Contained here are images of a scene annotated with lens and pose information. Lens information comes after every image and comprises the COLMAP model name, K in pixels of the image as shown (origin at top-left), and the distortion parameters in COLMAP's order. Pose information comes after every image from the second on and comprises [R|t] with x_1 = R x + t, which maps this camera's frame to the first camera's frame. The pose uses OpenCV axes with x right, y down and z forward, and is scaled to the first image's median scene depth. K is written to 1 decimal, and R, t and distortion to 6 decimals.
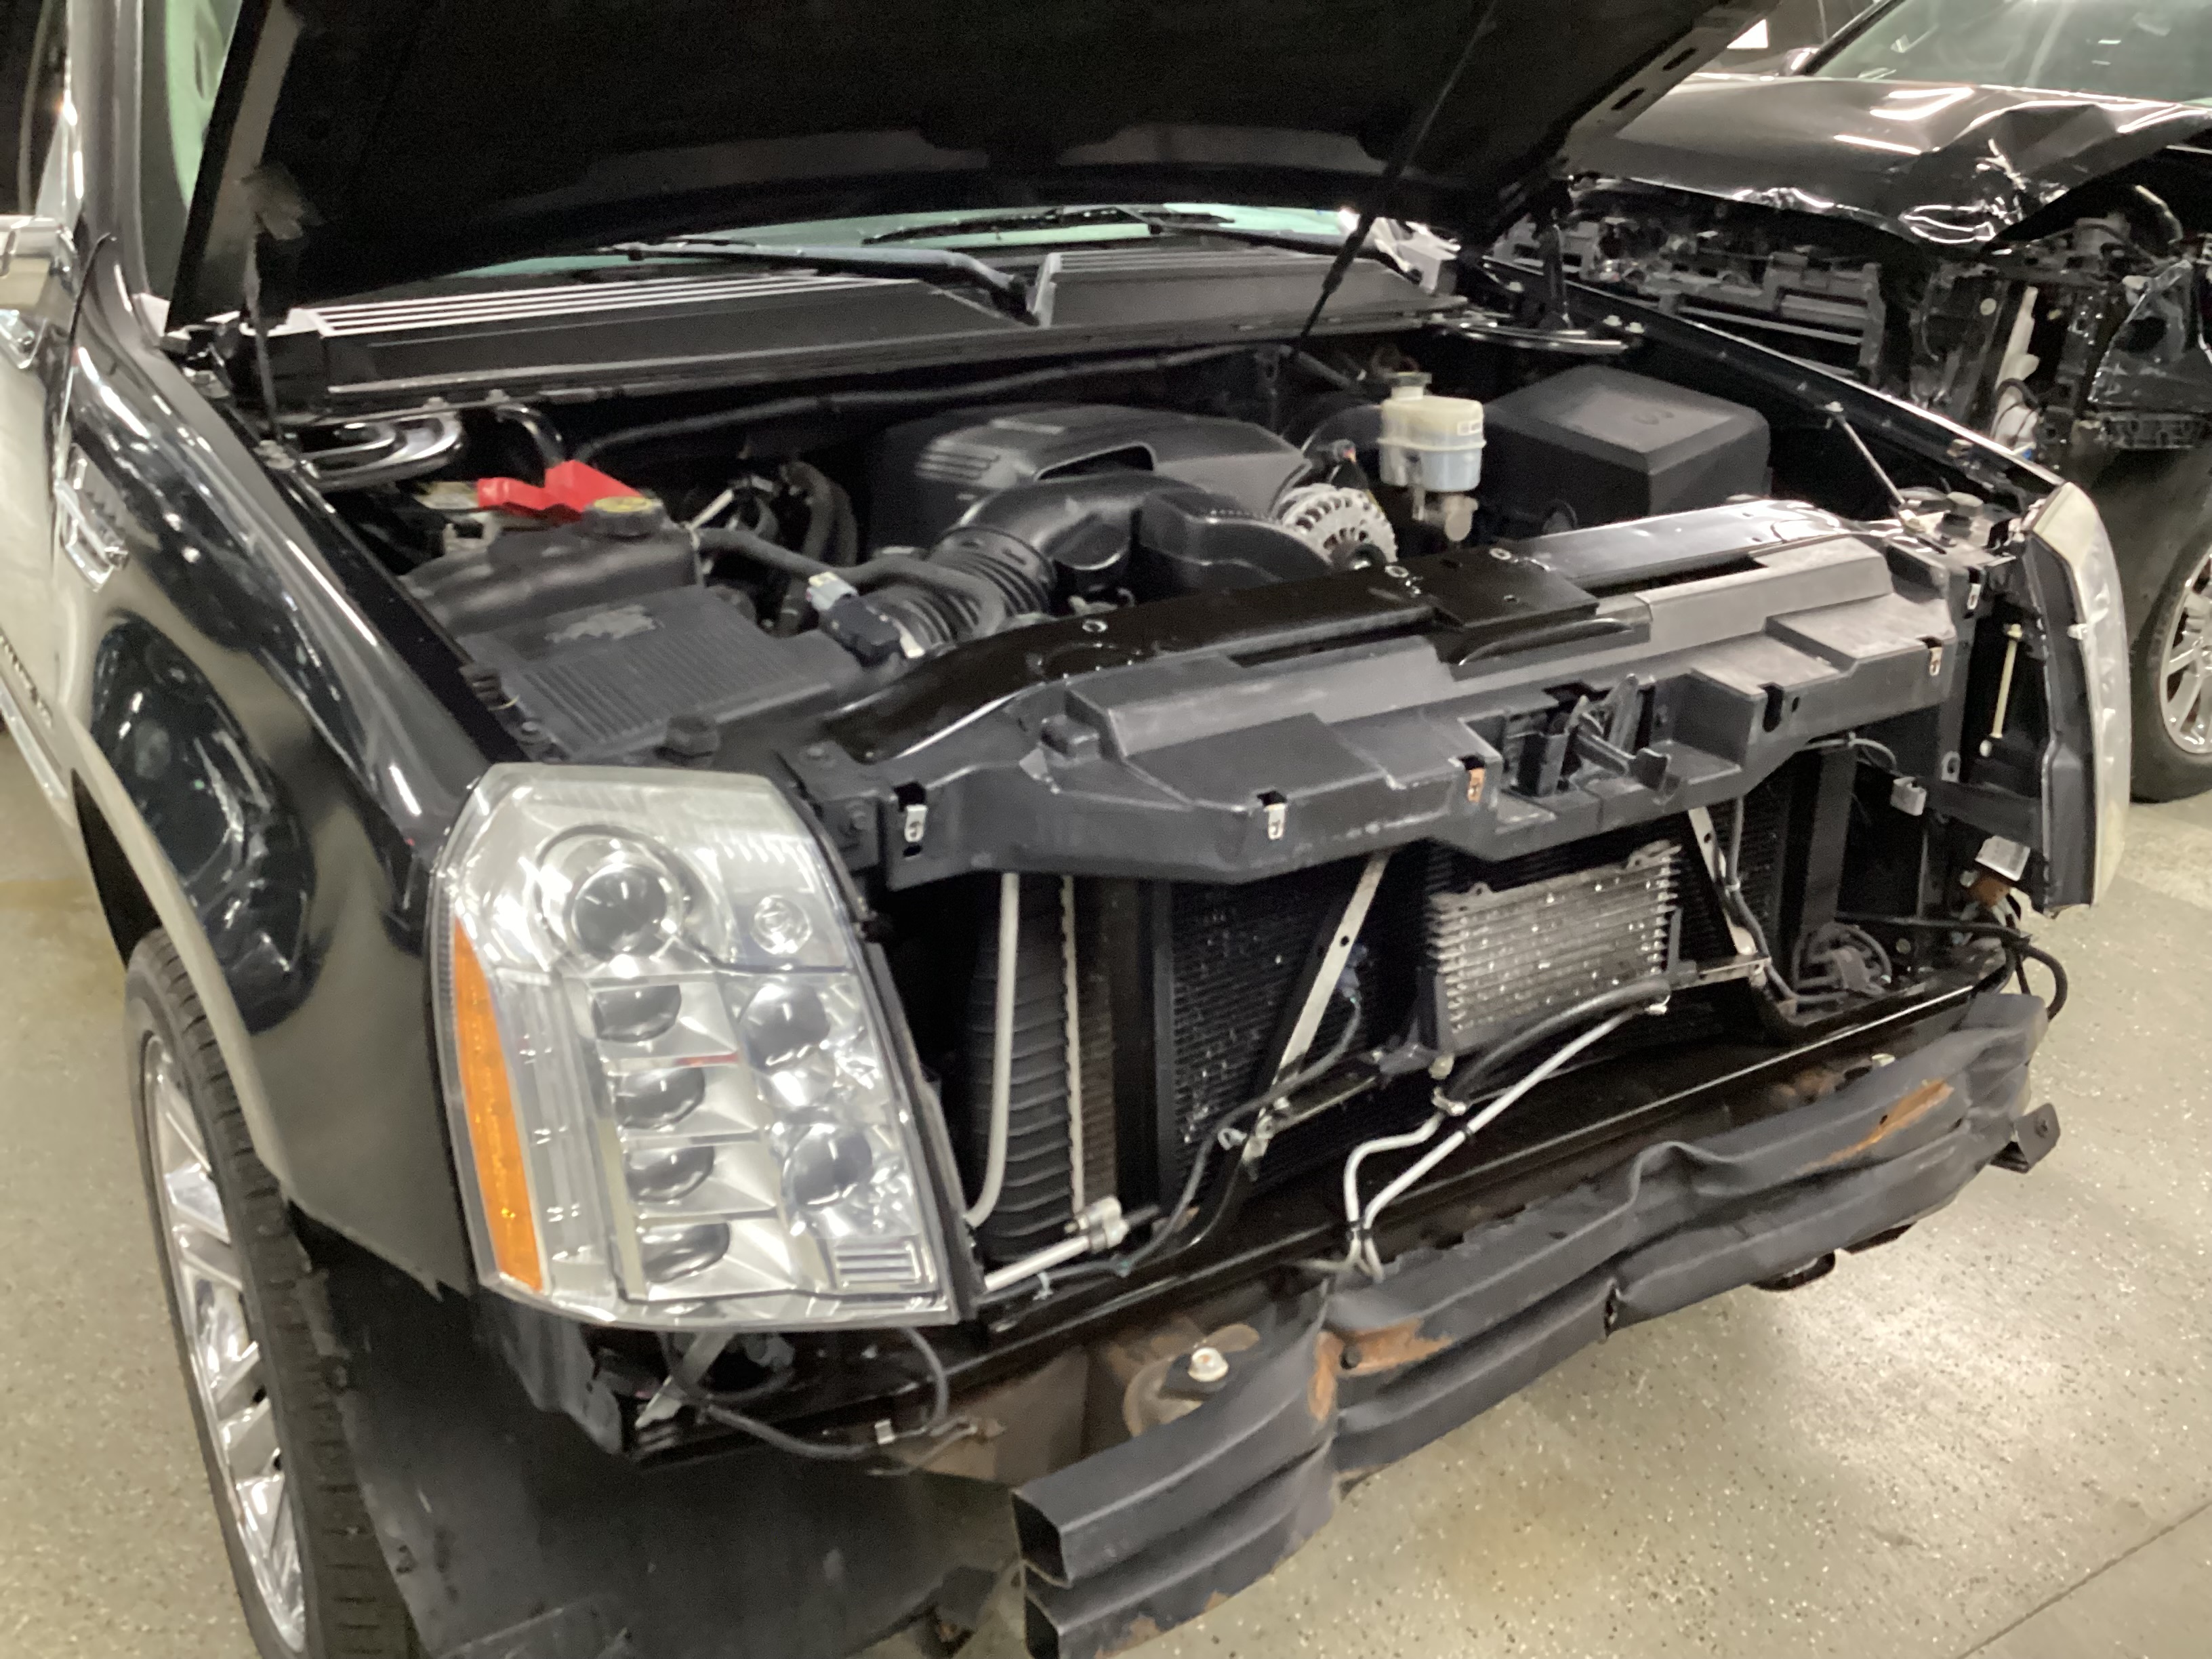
lens RADIAL K [[2095.7, 0, 1102.0], [0, 2095.7, 831.8], [0, 0, 1]] dist [0.021719, 0.000000]
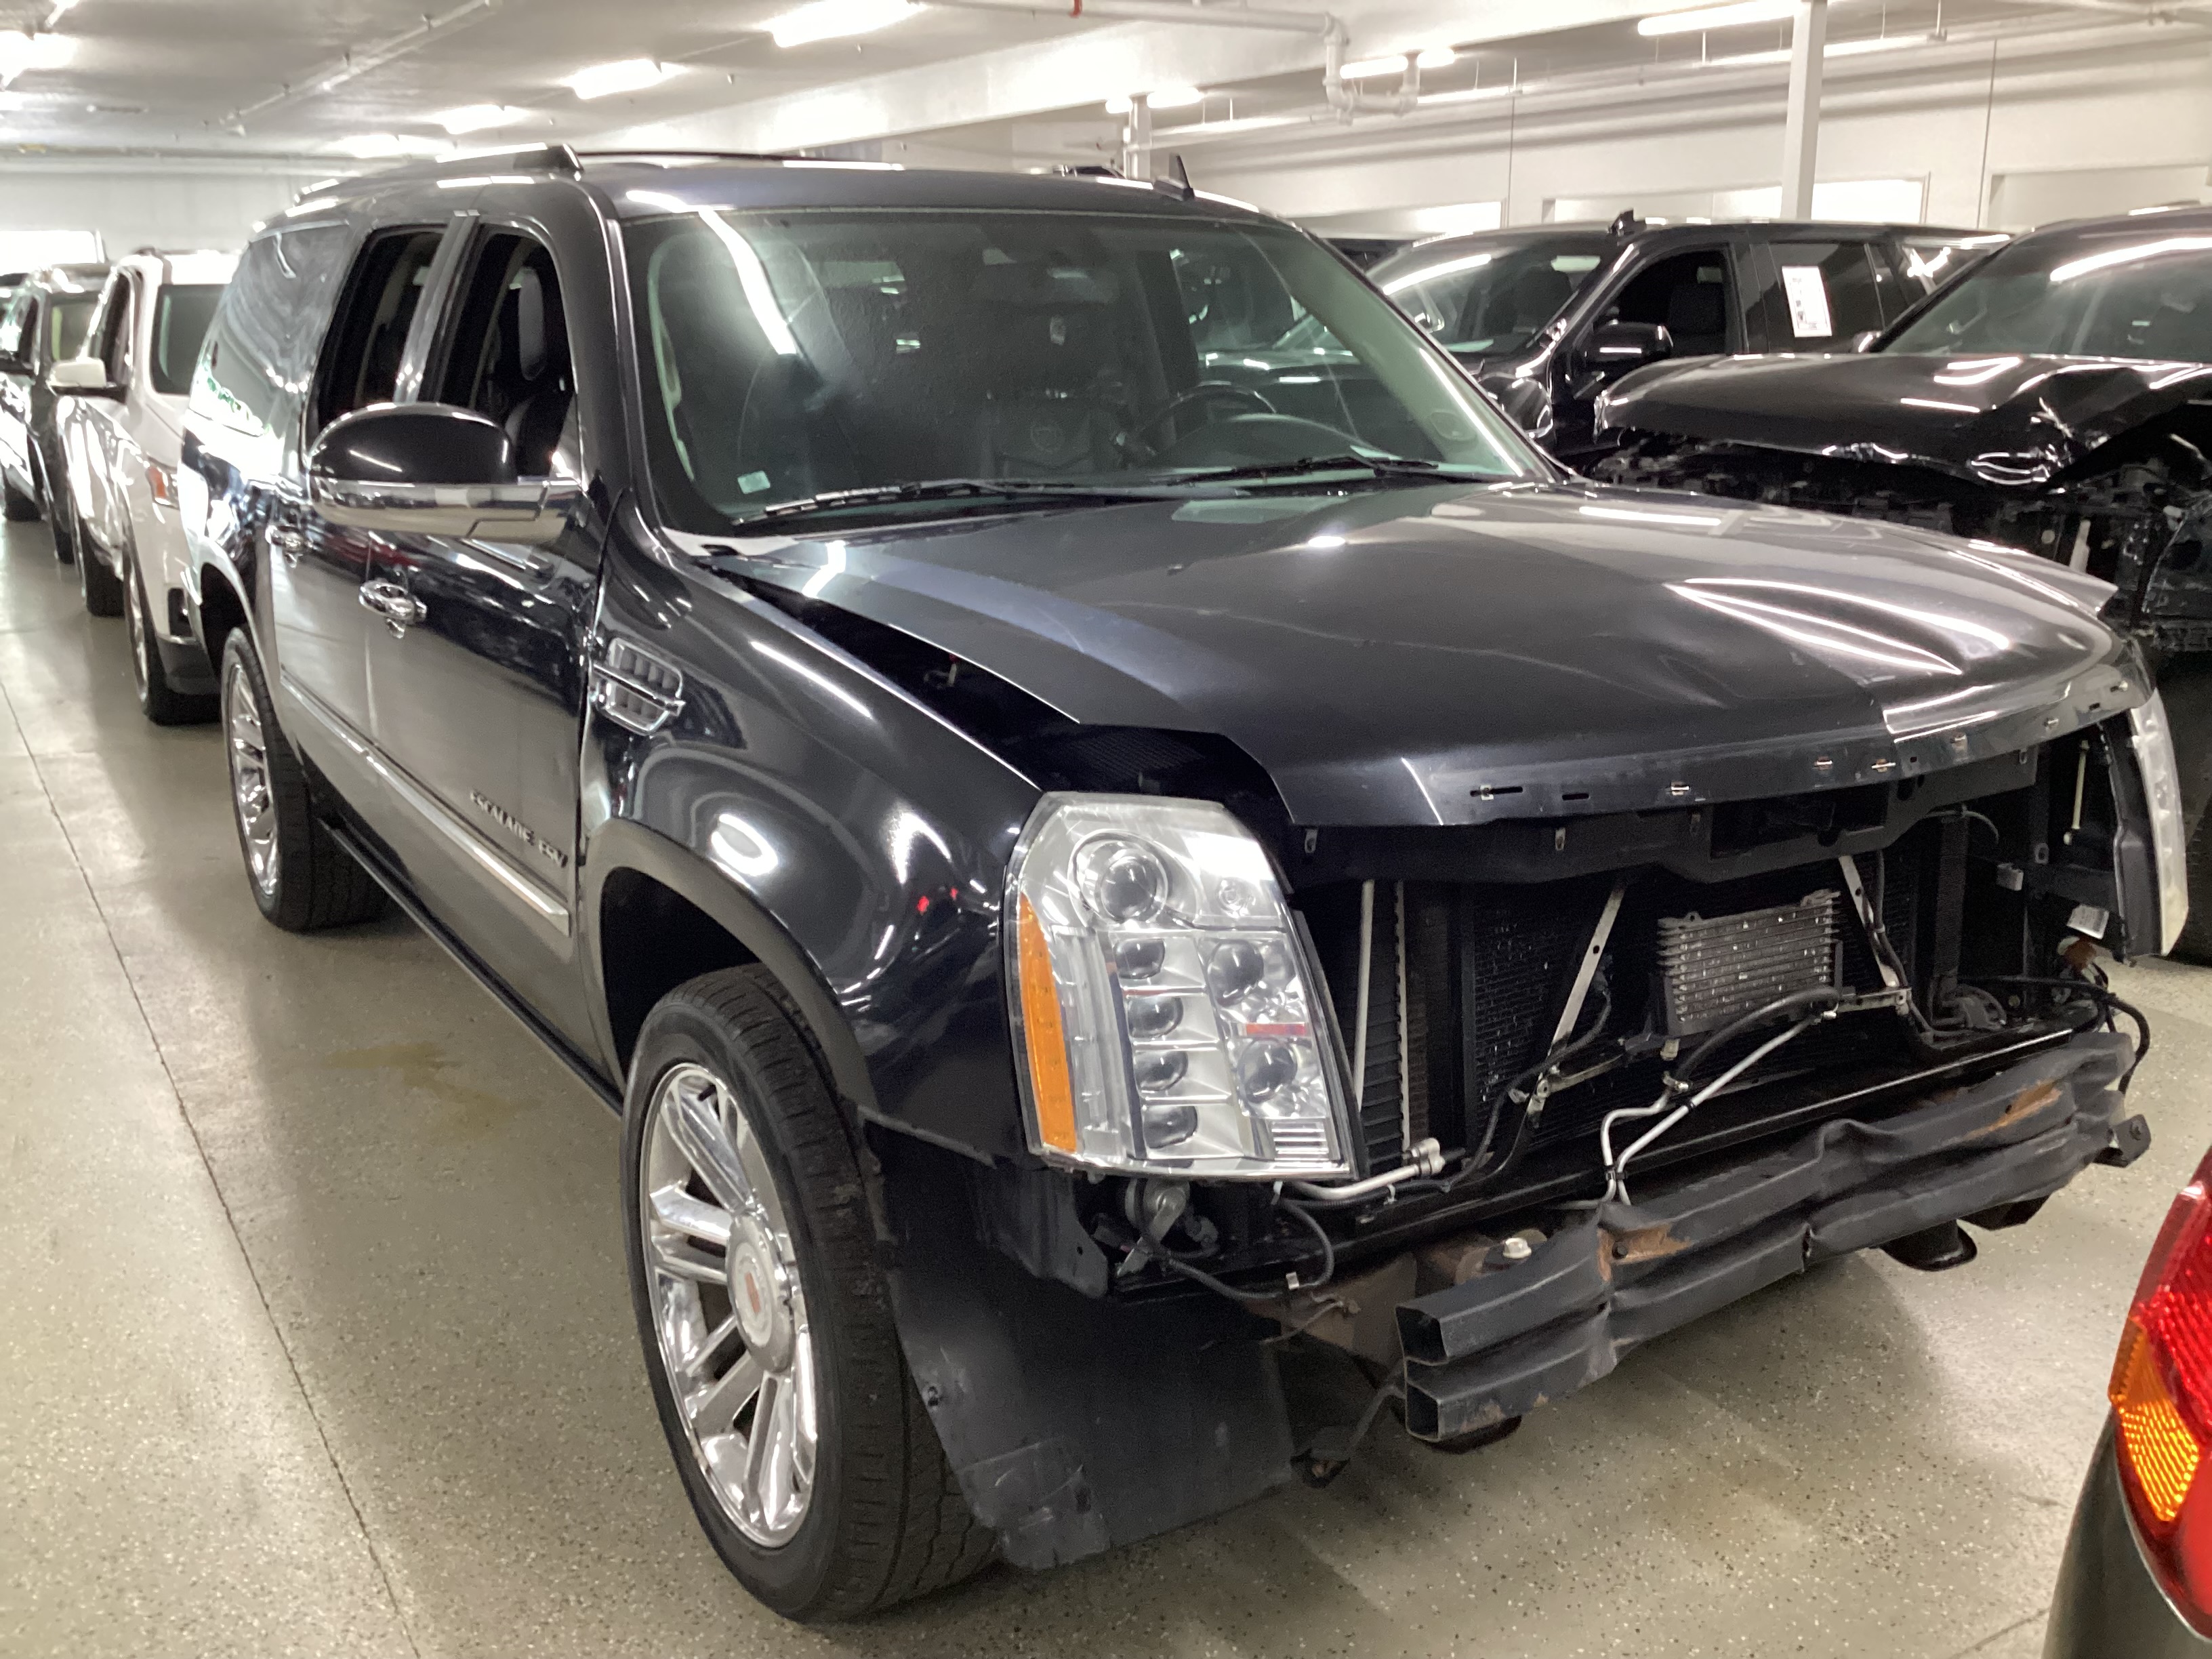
lens RADIAL K [[2095.7, 0, 1110.3], [0, 2095.7, 827.4], [0, 0, 1]] dist [0.021719, 0.000000]
pose [[0.999296, -0.016896, -0.033485, -0.138735], [0.012159, 0.990505, -0.136940, 0.141814], [0.035480, 0.136437, 0.990013, -0.336176]]
